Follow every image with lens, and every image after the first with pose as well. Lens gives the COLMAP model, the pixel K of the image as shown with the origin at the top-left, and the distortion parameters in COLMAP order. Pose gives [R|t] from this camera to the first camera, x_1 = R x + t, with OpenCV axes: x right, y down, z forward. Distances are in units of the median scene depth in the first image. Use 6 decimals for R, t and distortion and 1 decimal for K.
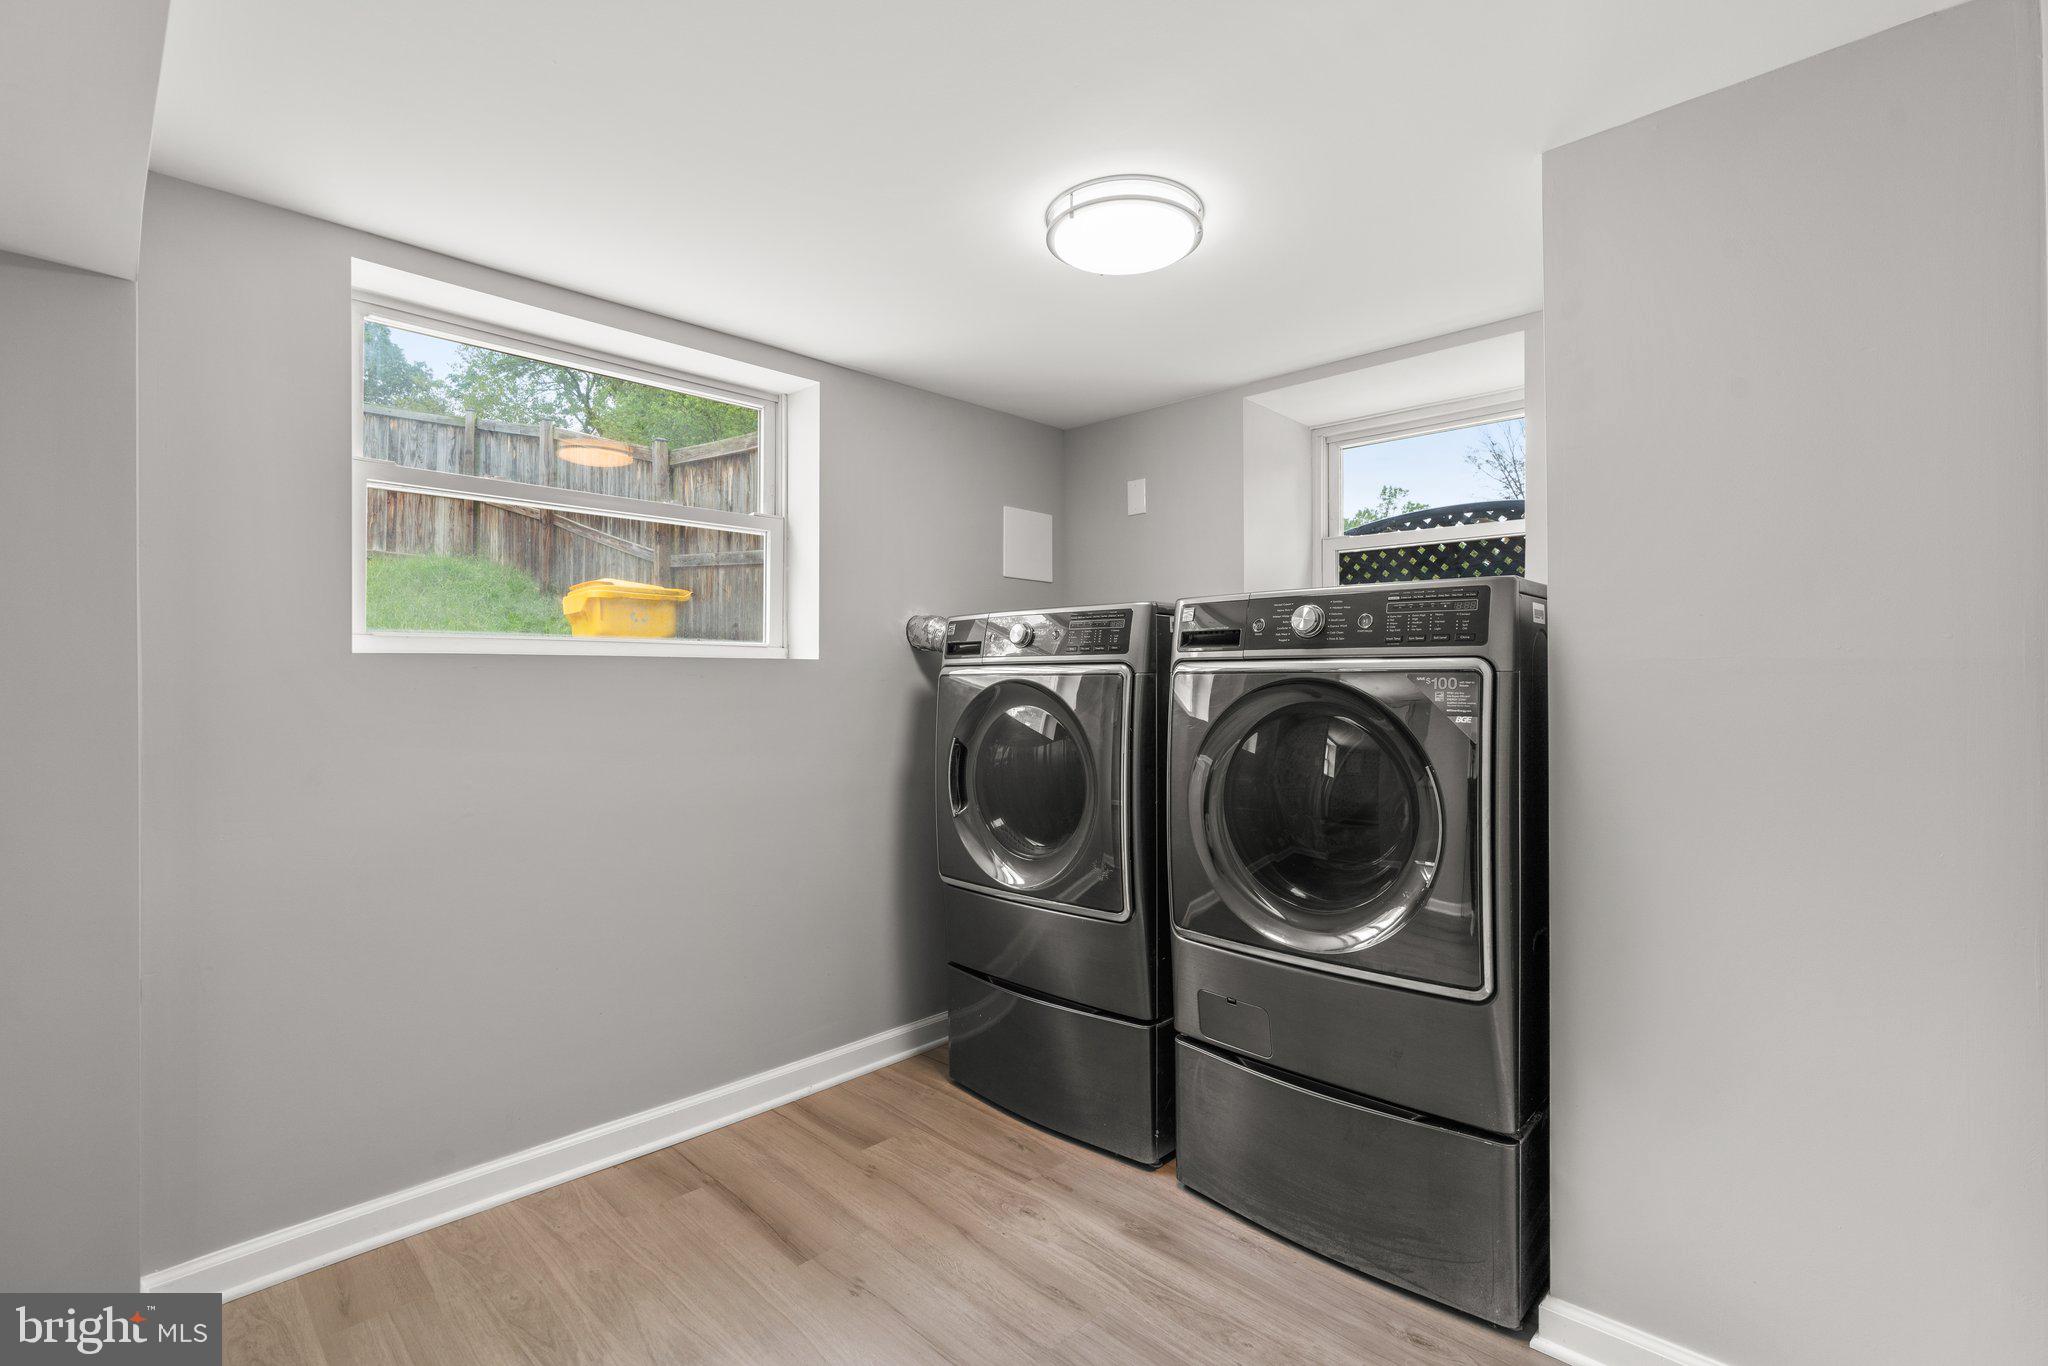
lens RADIAL K [[936.4, 0, 1025.2], [0, 936.4, 673.6], [0, 0, 1]] dist [-0.003332, -0.000395]
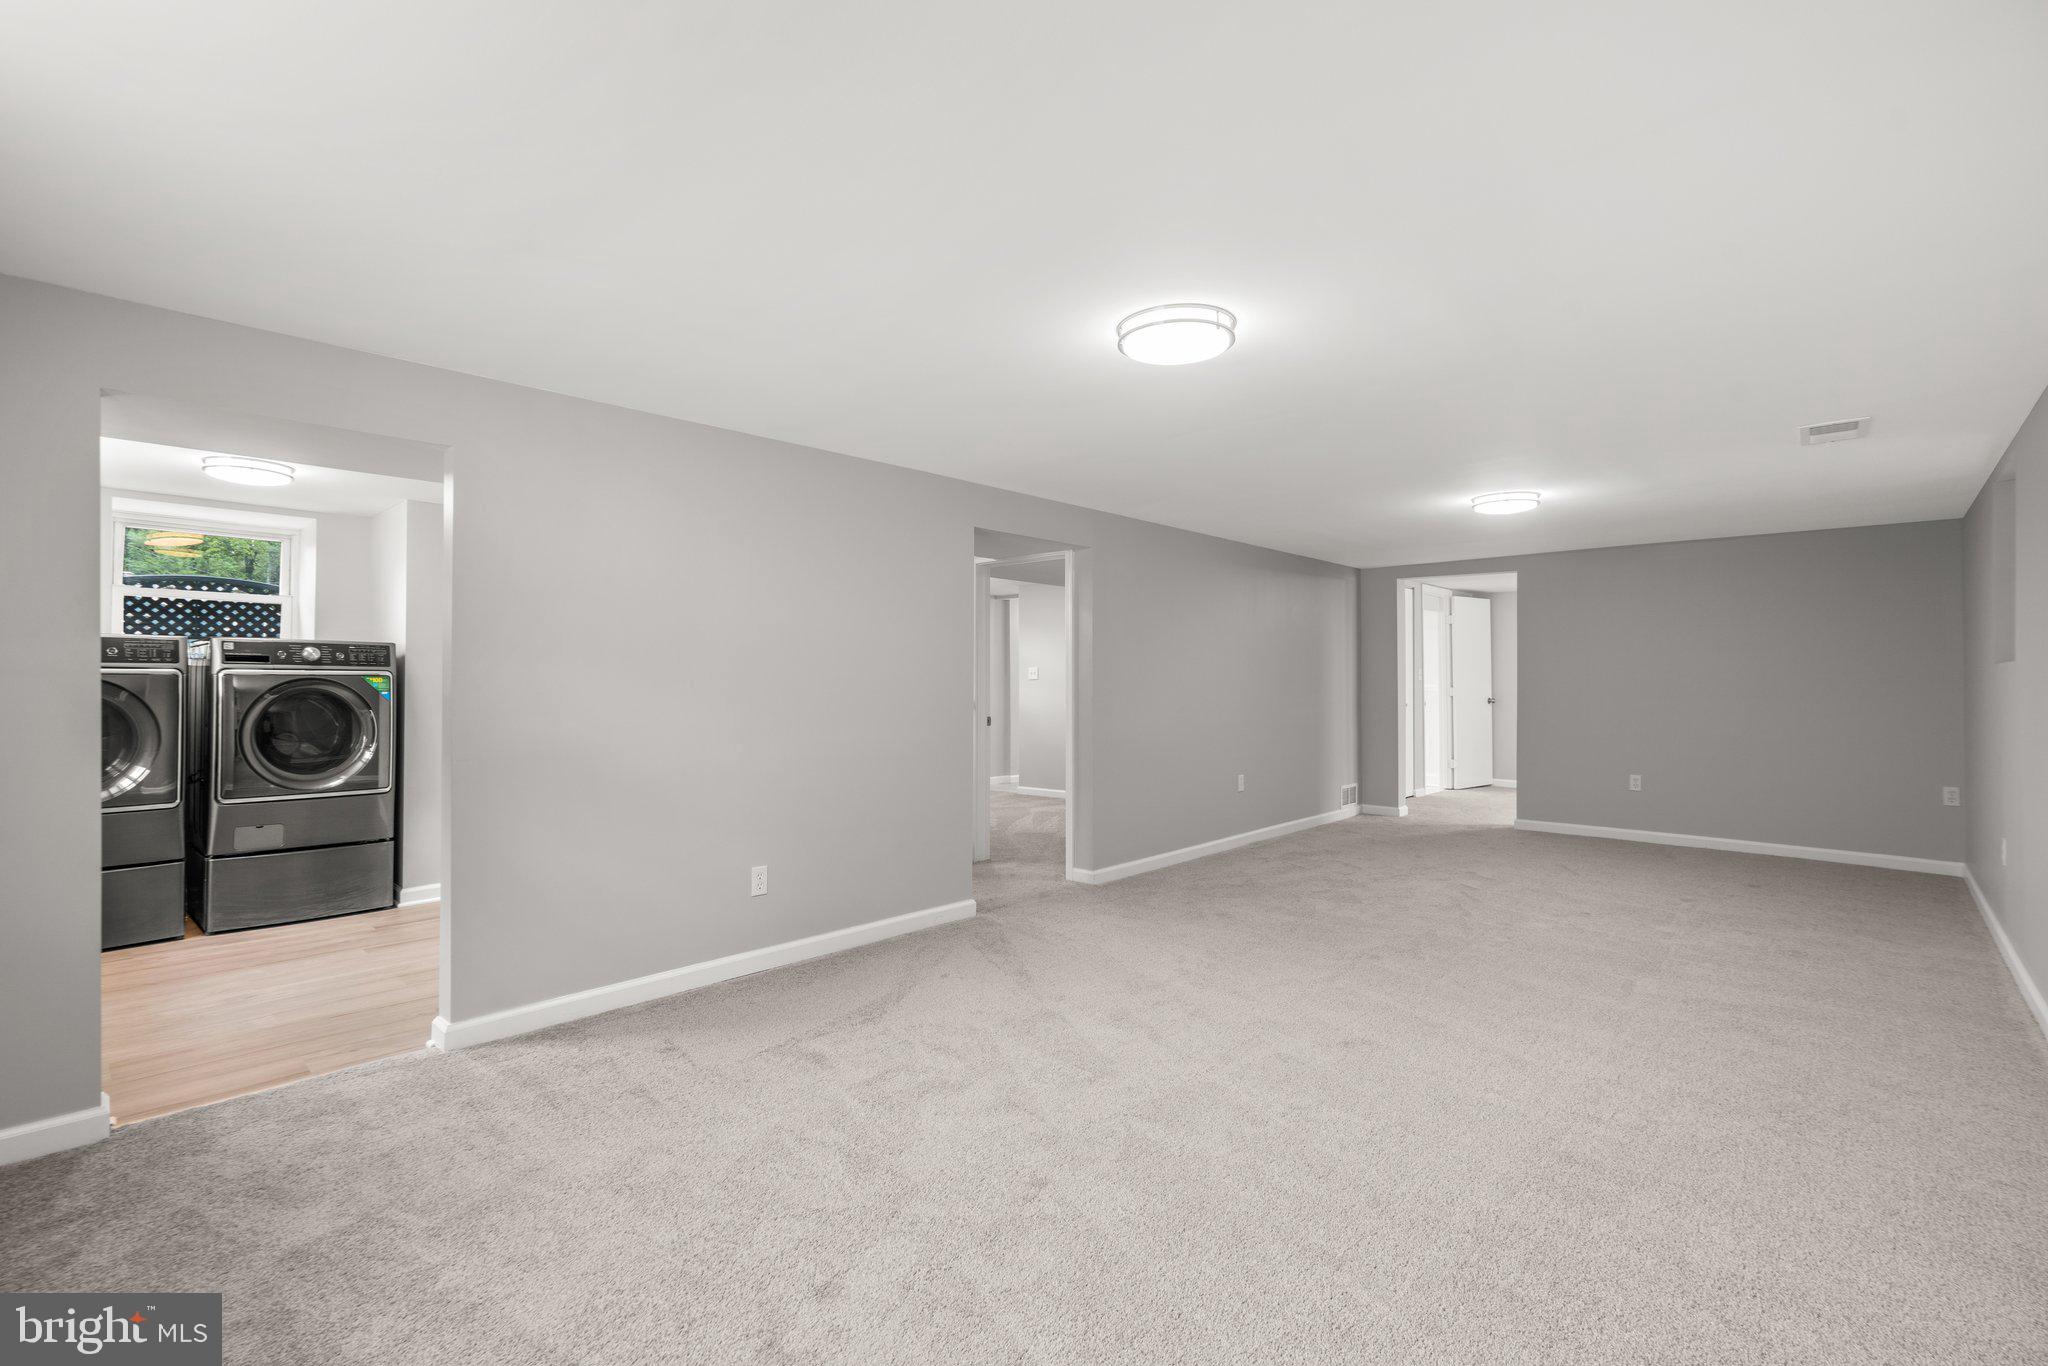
lens RADIAL K [[936.4, 0, 1026.0], [0, 936.4, 677.1], [0, 0, 1]] dist [-0.003332, -0.000395]
pose [[-0.049604, 0.009977, 0.998719, -2.254536], [-0.005398, 0.999933, -0.010258, 0.018534], [-0.998754, -0.005900, -0.049546, -0.737731]]
